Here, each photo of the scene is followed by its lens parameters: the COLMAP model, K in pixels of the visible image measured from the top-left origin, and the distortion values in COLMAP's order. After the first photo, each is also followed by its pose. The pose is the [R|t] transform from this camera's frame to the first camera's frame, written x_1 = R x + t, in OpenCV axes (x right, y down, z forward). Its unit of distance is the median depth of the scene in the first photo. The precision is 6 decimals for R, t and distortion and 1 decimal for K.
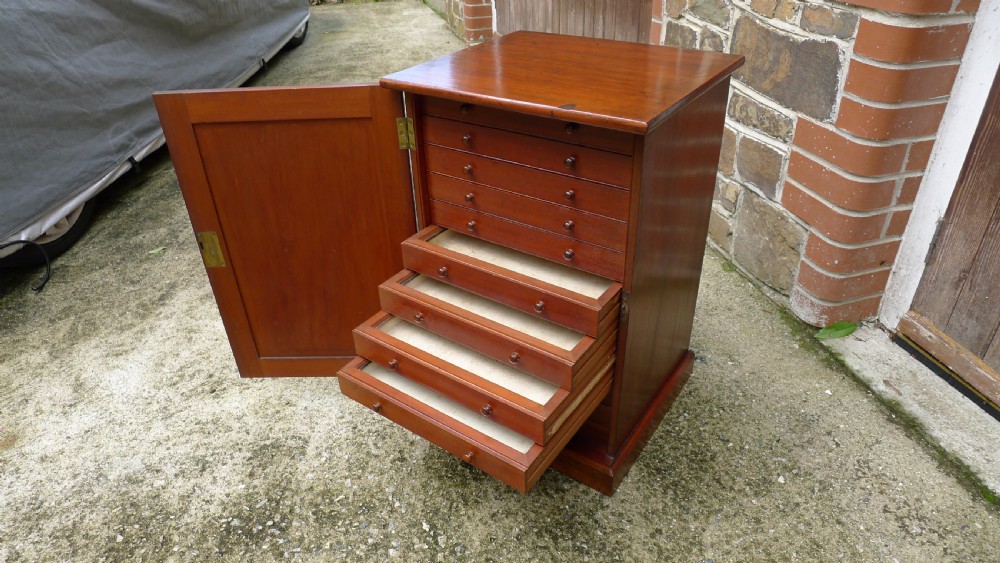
lens RADIAL K [[649.2, 0, 501.4], [0, 649.2, 288.1], [0, 0, 1]] dist [-0.044096, 0.005788]
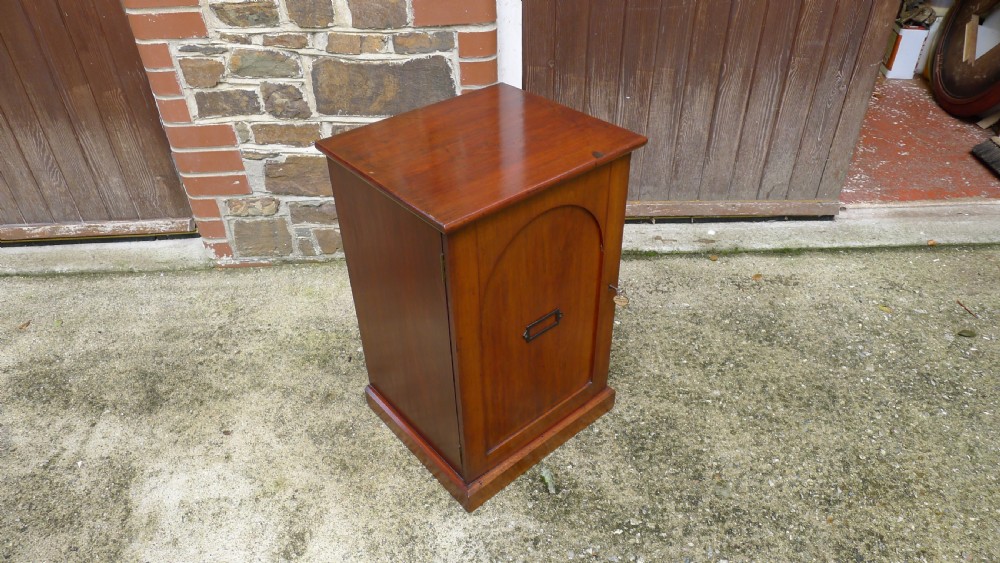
lens RADIAL K [[644.8, 0, 491.5], [0, 644.8, 285.6], [0, 0, 1]] dist [-0.058151, 0.021493]
pose [[0.273549, -0.555540, 0.785204, -0.710067], [0.538429, 0.764896, 0.353594, -0.418612], [-0.797035, 0.326052, 0.508356, 0.395820]]
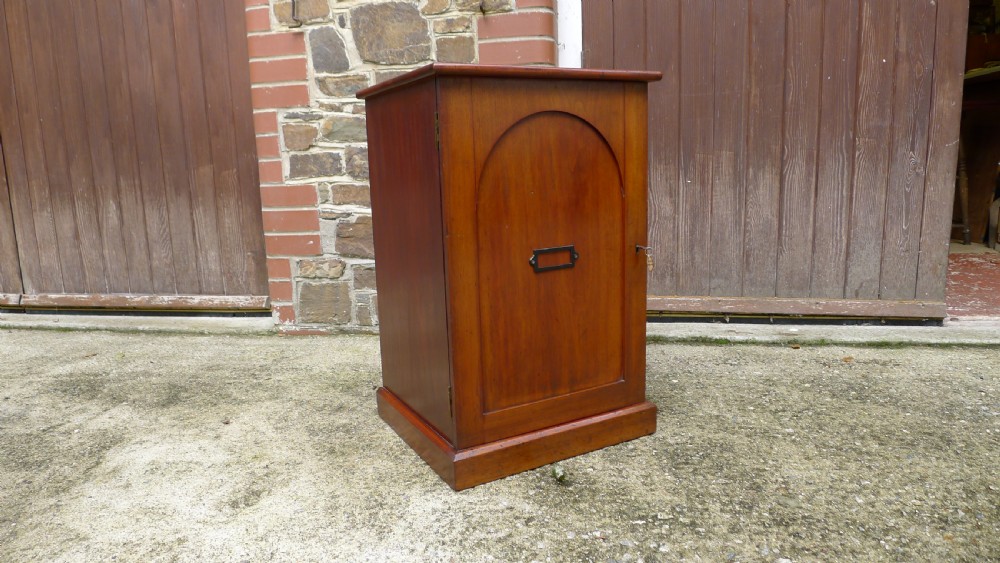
lens RADIAL K [[644.8, 0, 491.5], [0, 644.8, 285.6], [0, 0, 1]] dist [-0.058151, 0.021493]
pose [[0.459475, -0.153636, 0.874802, -0.782354], [0.498929, 0.859491, -0.111107, 0.079687], [-0.734814, 0.487515, 0.471568, 0.504209]]
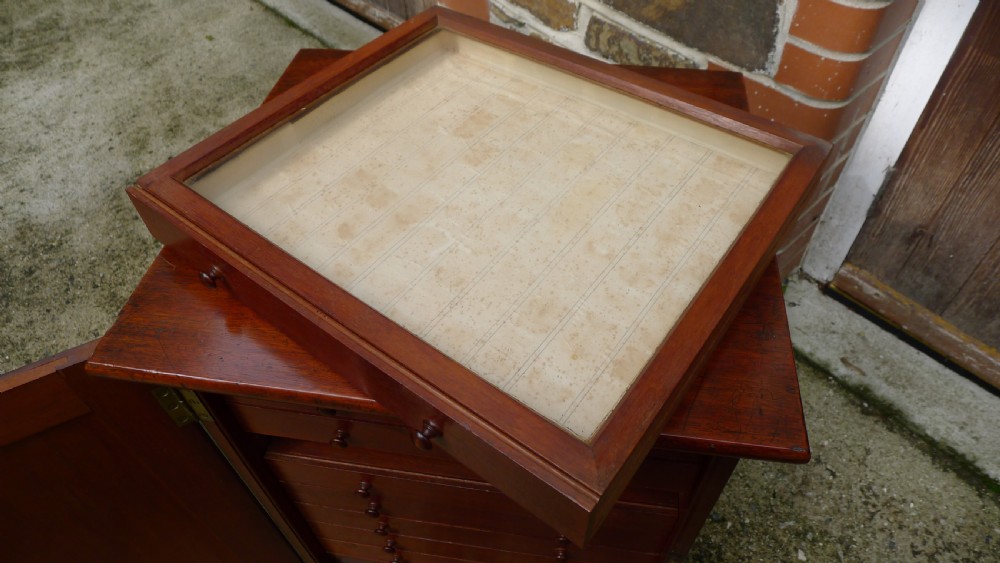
lens RADIAL K [[647.6, 0, 500.0], [0, 647.6, 281.5], [0, 0, 1]] dist [-0.051183, 0.008823]
pose [[0.900367, -0.322645, 0.291958, -0.037217], [0.236533, 0.926082, 0.293979, -0.329522], [-0.365228, -0.195631, 0.910130, 0.418880]]
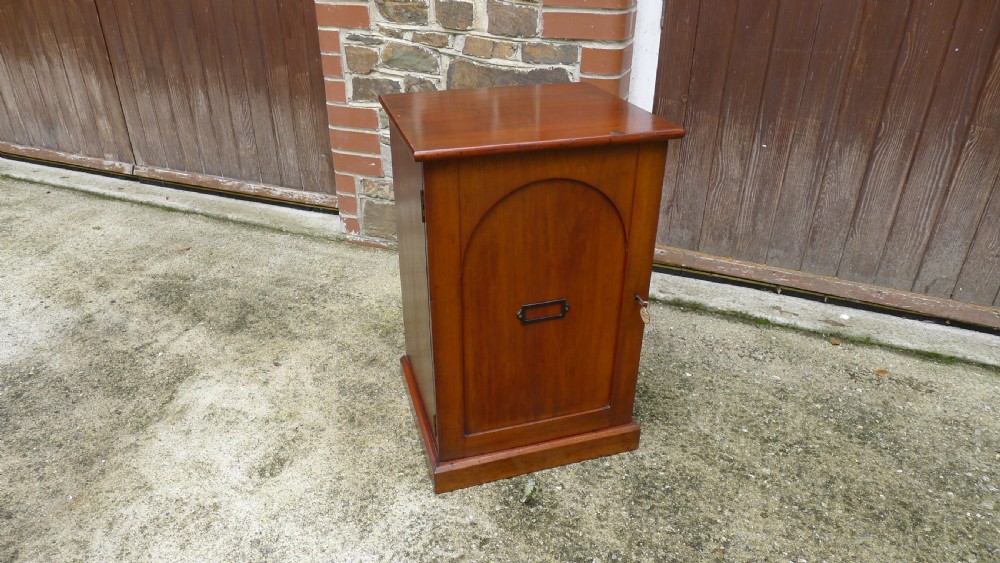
lens RADIAL K [[643.2, 0, 495.9], [0, 643.2, 287.9], [0, 0, 1]] dist [-0.056558, 0.020111]
pose [[0.629839, -0.348838, 0.693985, -0.630057], [0.403703, 0.910333, 0.091199, -0.141279], [-0.663571, 0.222724, 0.714190, 0.236431]]
